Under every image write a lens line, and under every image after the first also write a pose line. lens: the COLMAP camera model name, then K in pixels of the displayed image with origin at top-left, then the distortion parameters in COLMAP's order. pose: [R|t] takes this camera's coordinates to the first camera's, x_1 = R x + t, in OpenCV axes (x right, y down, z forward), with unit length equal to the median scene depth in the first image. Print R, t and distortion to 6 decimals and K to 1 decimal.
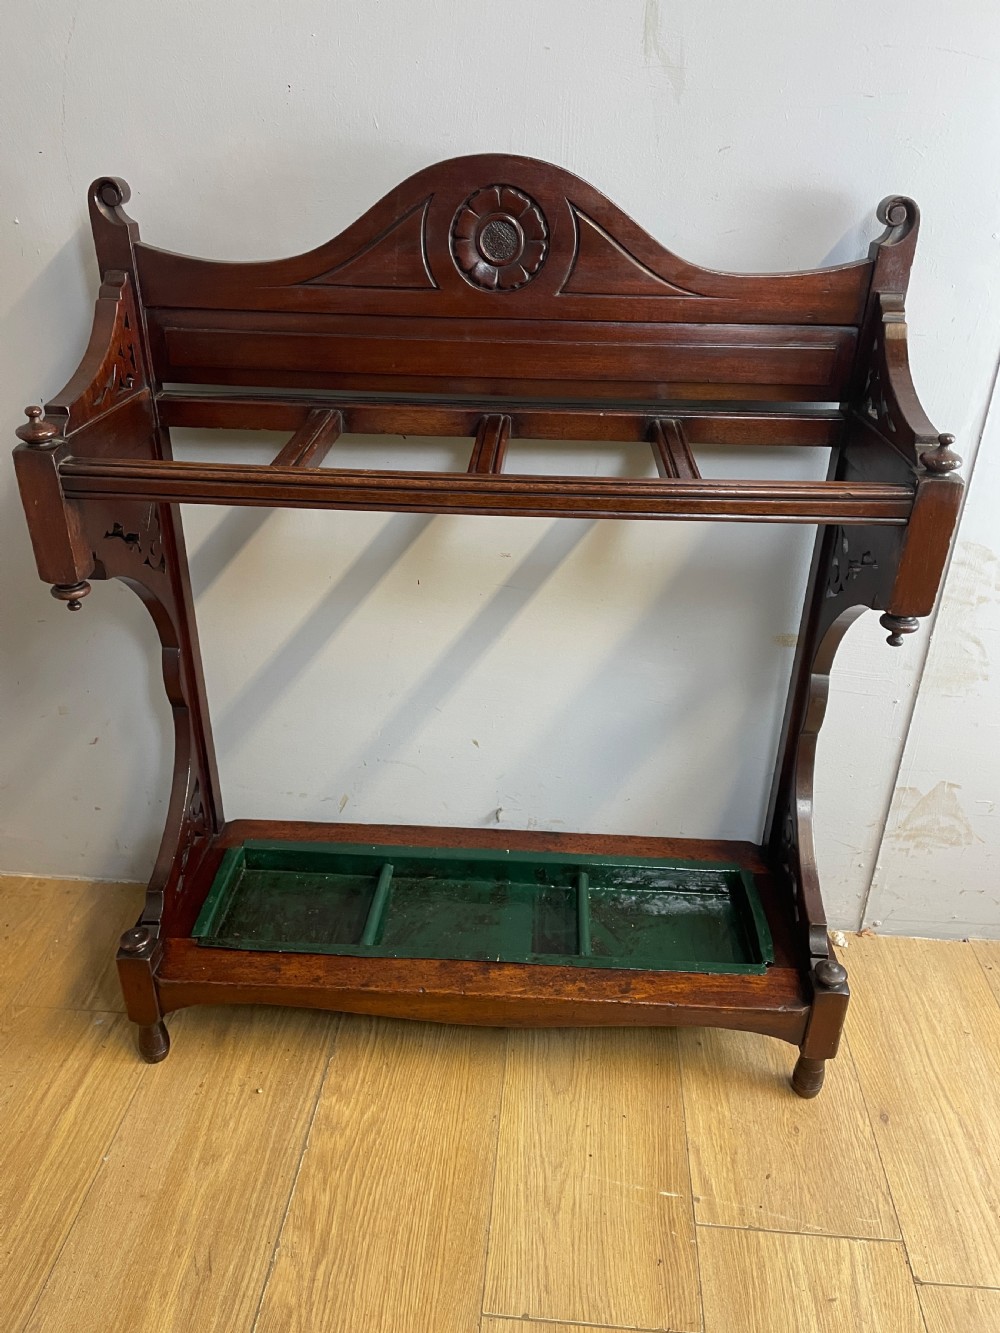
lens RADIAL K [[1007.9, 0, 499.2], [0, 1007.9, 667.9], [0, 0, 1]] dist [0.091828, -0.117161]
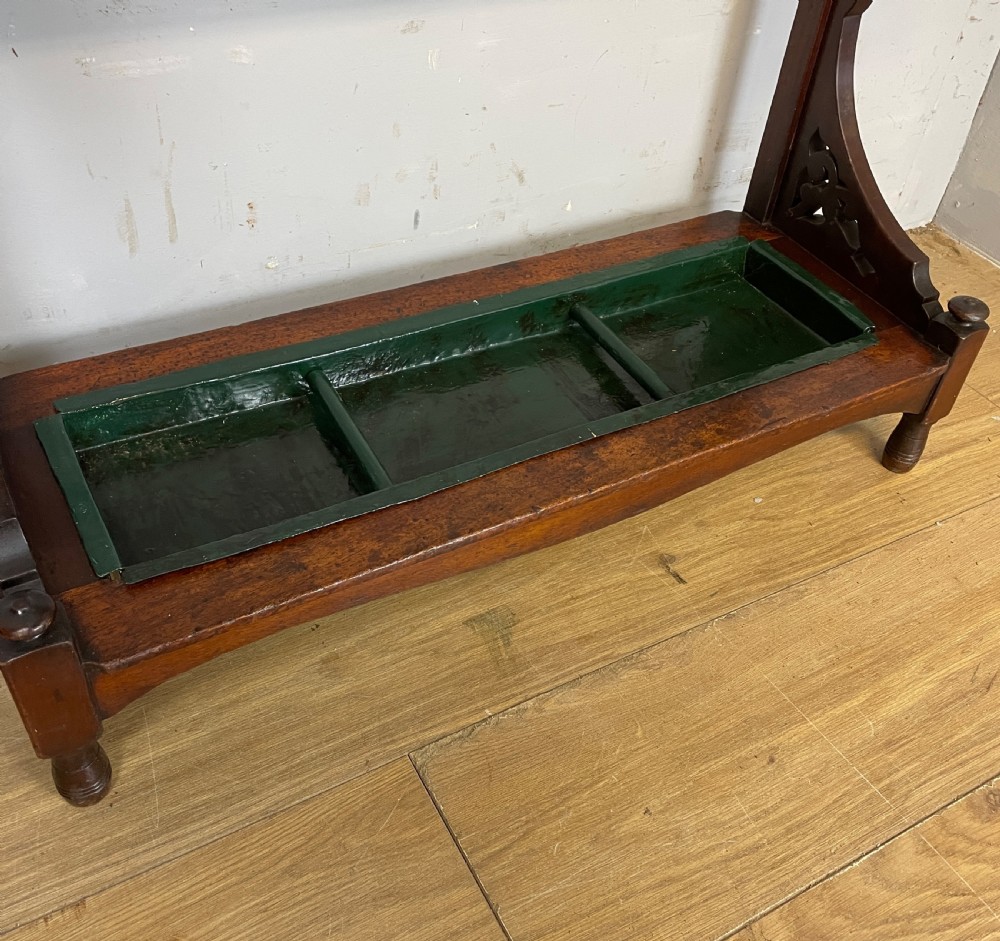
lens RADIAL K [[1008.8, 0, 515.7], [0, 1008.8, 483.7], [0, 0, 1]] dist [0.044450, 0.000000]
pose [[0.565131, 0.586198, -0.580517, -0.108863], [-0.451671, 0.808672, 0.376886, 0.293255], [0.690377, 0.049213, 0.721774, 0.134025]]
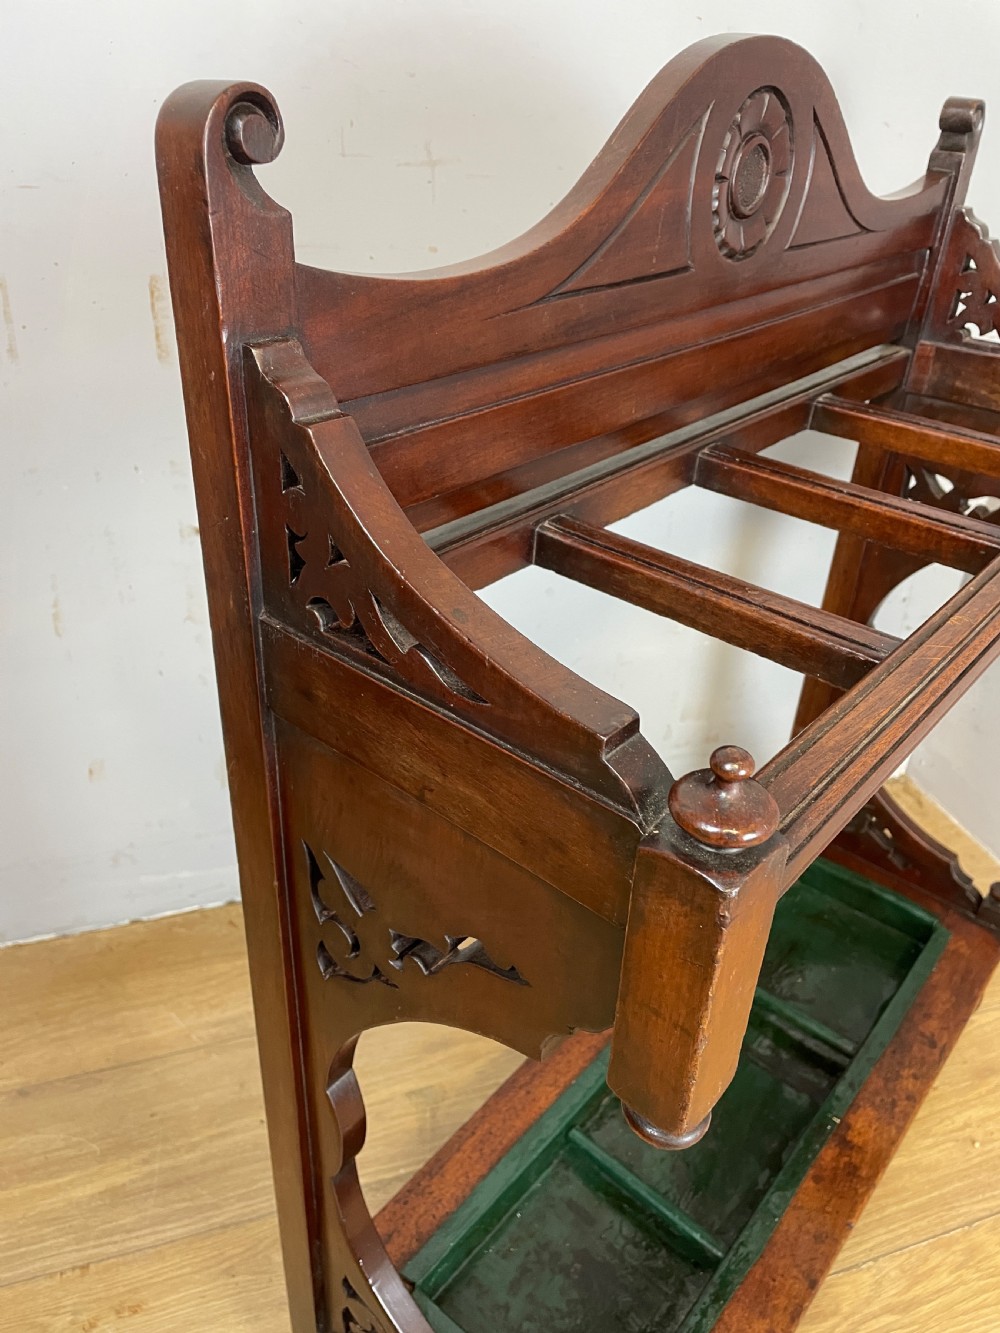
lens RADIAL K [[1007.9, 0, 510.7], [0, 1007.9, 660.2], [0, 0, 1]] dist [0.091828, -0.117161]
pose [[0.400906, 0.467805, -0.787675, 0.124092], [-0.468507, 0.843551, 0.262532, 0.010498], [0.787258, 0.263781, 0.557355, 0.068686]]
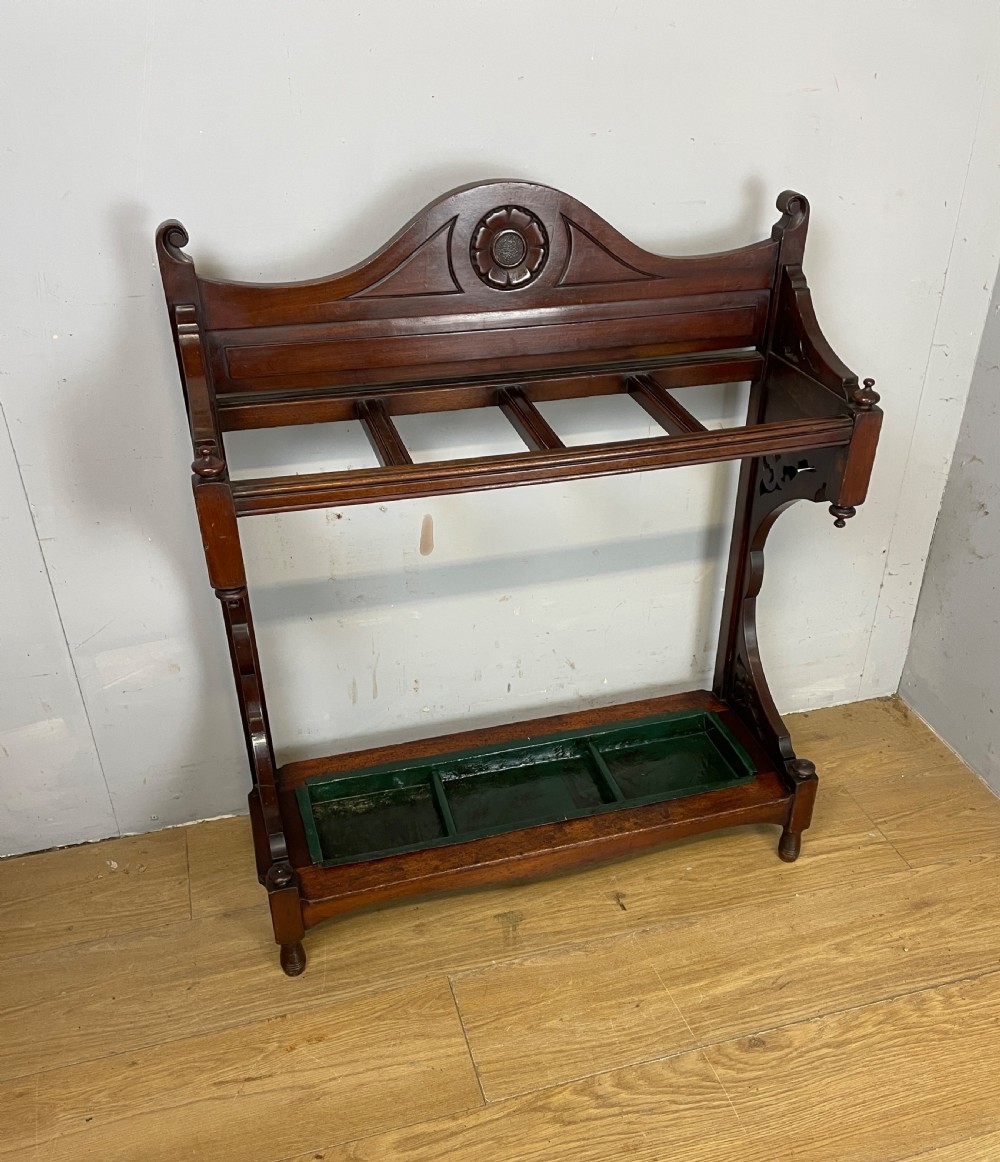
lens RADIAL K [[1111.1, 0, 549.0], [0, 1111.1, 650.6], [0, 0, 1]] dist [0.048380, 0.000000]
pose [[0.376000, 0.497248, -0.781900, 0.532623], [-0.445238, 0.836978, 0.318168, -0.143931], [0.812642, 0.228500, 0.536098, -0.183370]]
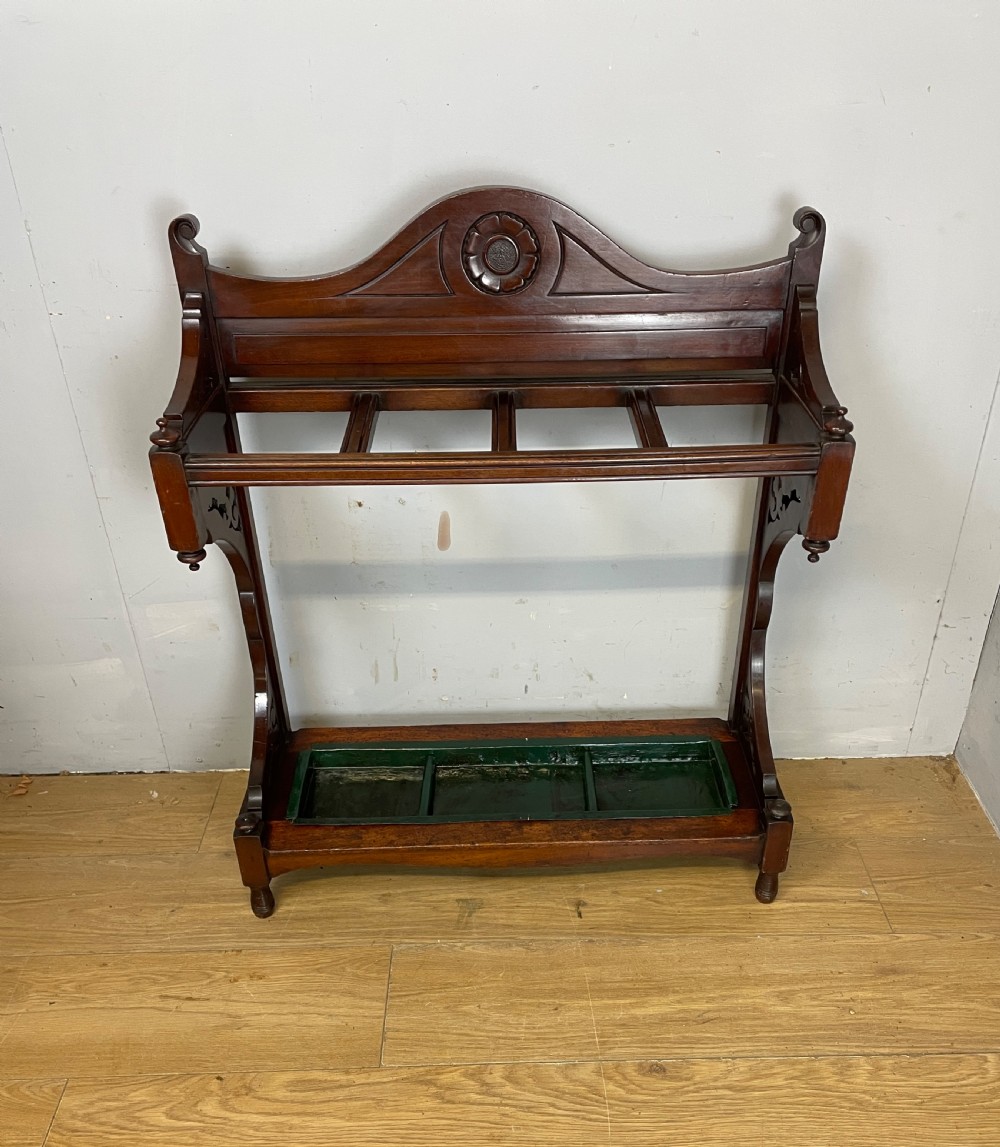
lens RADIAL K [[1071.9, 0, 531.1], [0, 1071.9, 684.6], [0, 0, 1]] dist [0.047200, 0.000000]
pose [[0.107418, 0.541848, -0.833584, 0.619294], [-0.460866, 0.770051, 0.441162, -0.286452], [0.880945, 0.336781, 0.332437, 0.135867]]
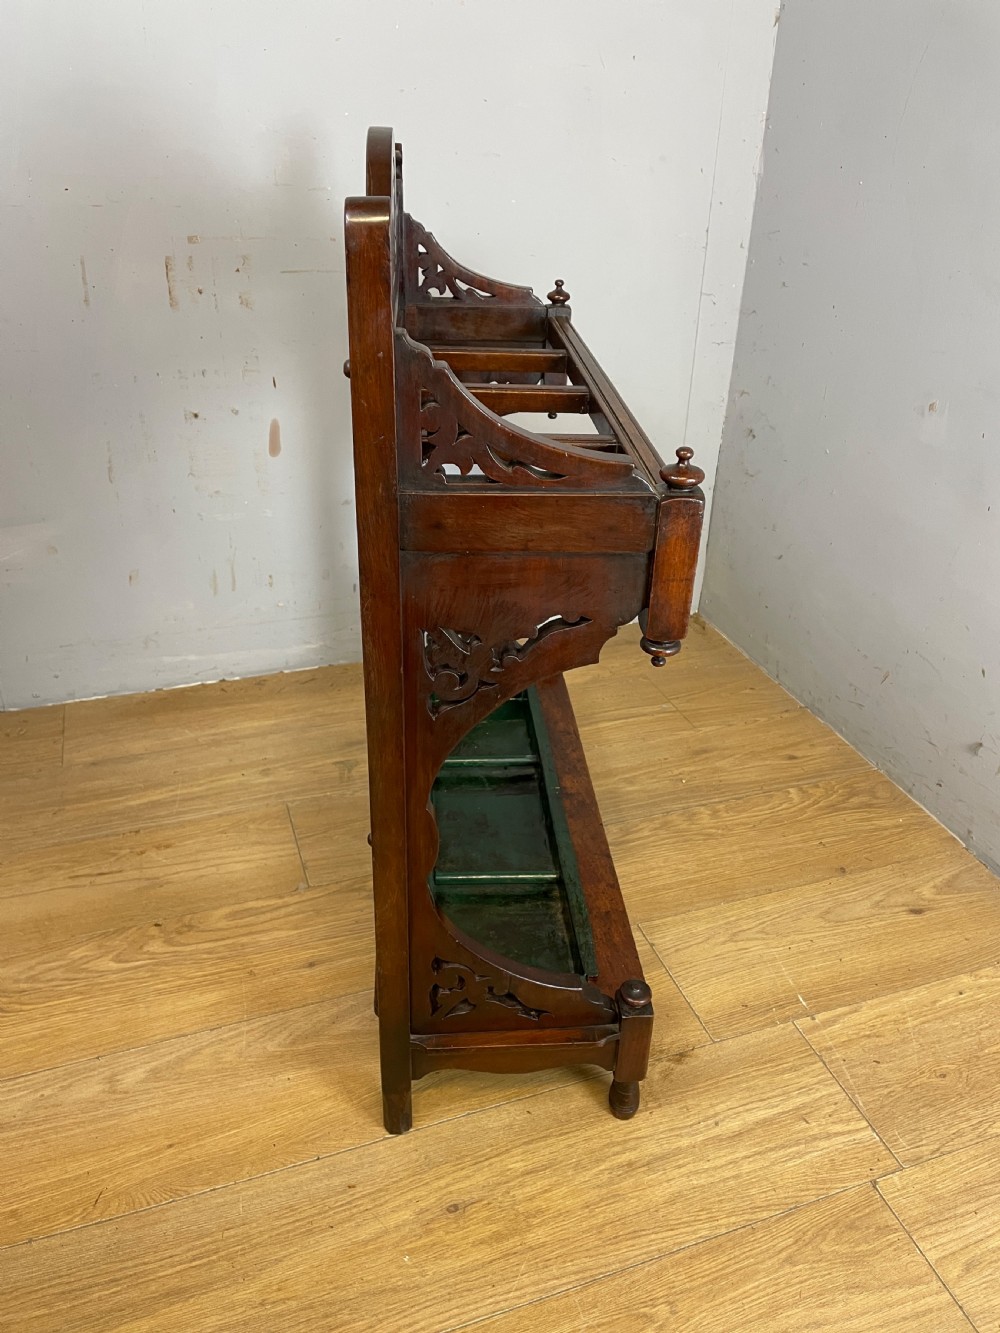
lens RADIAL K [[1007.9, 0, 503.7], [0, 1007.9, 656.4], [0, 0, 1]] dist [0.091828, -0.117161]
pose [[0.409357, 0.433844, -0.802625, 0.810449], [-0.447483, 0.862105, 0.237768, 0.034426], [0.795101, 0.261829, 0.547047, -0.045029]]
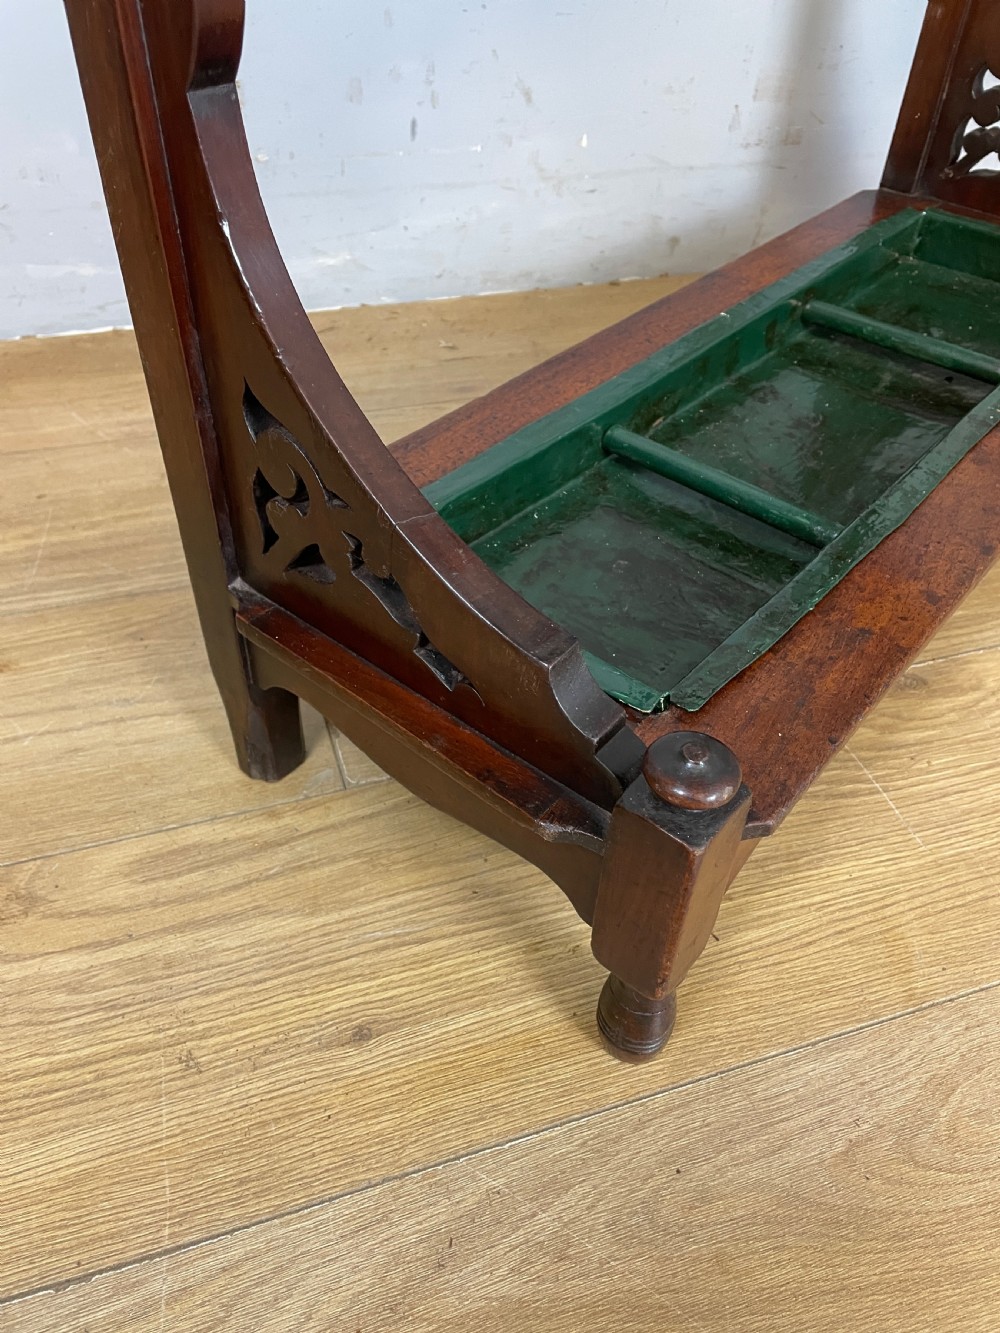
lens RADIAL K [[1007.9, 0, 503.9], [0, 1007.9, 657.9], [0, 0, 1]] dist [0.091828, -0.117161]
pose [[0.389821, 0.615707, -0.684796, 0.112052], [-0.460187, 0.774361, 0.434273, 0.412566], [0.797664, 0.145846, 0.585202, 0.312045]]
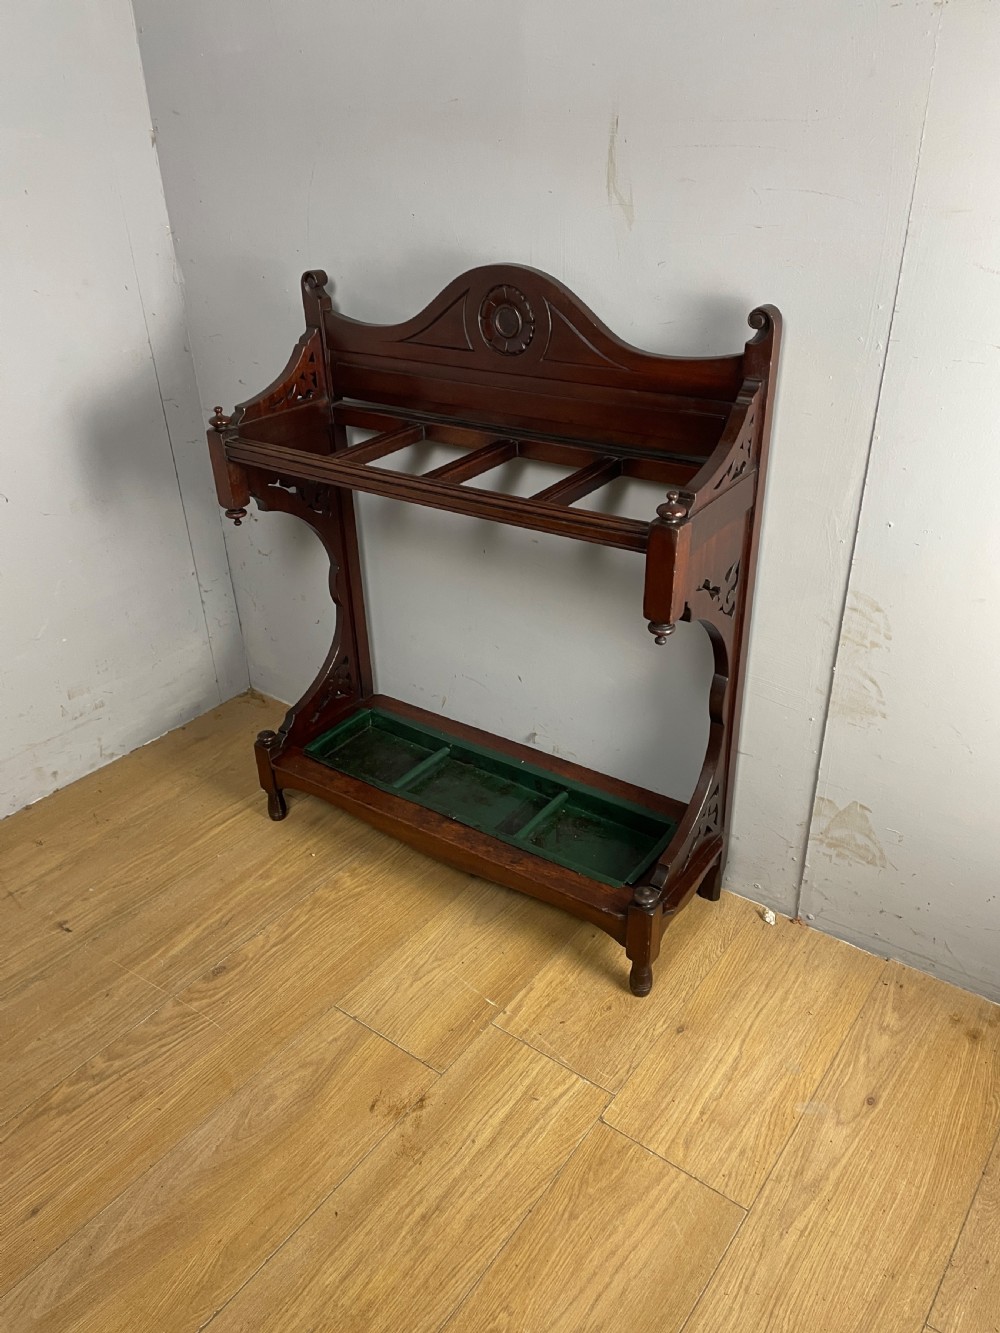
lens RADIAL K [[1007.9, 0, 498.1], [0, 1007.9, 667.3], [0, 0, 1]] dist [0.091828, -0.117161]
pose [[0.842402, 0.221774, -0.491096, 0.756448], [-0.214890, 0.974036, 0.071254, -0.036070], [0.494148, 0.045507, 0.868186, -0.227802]]
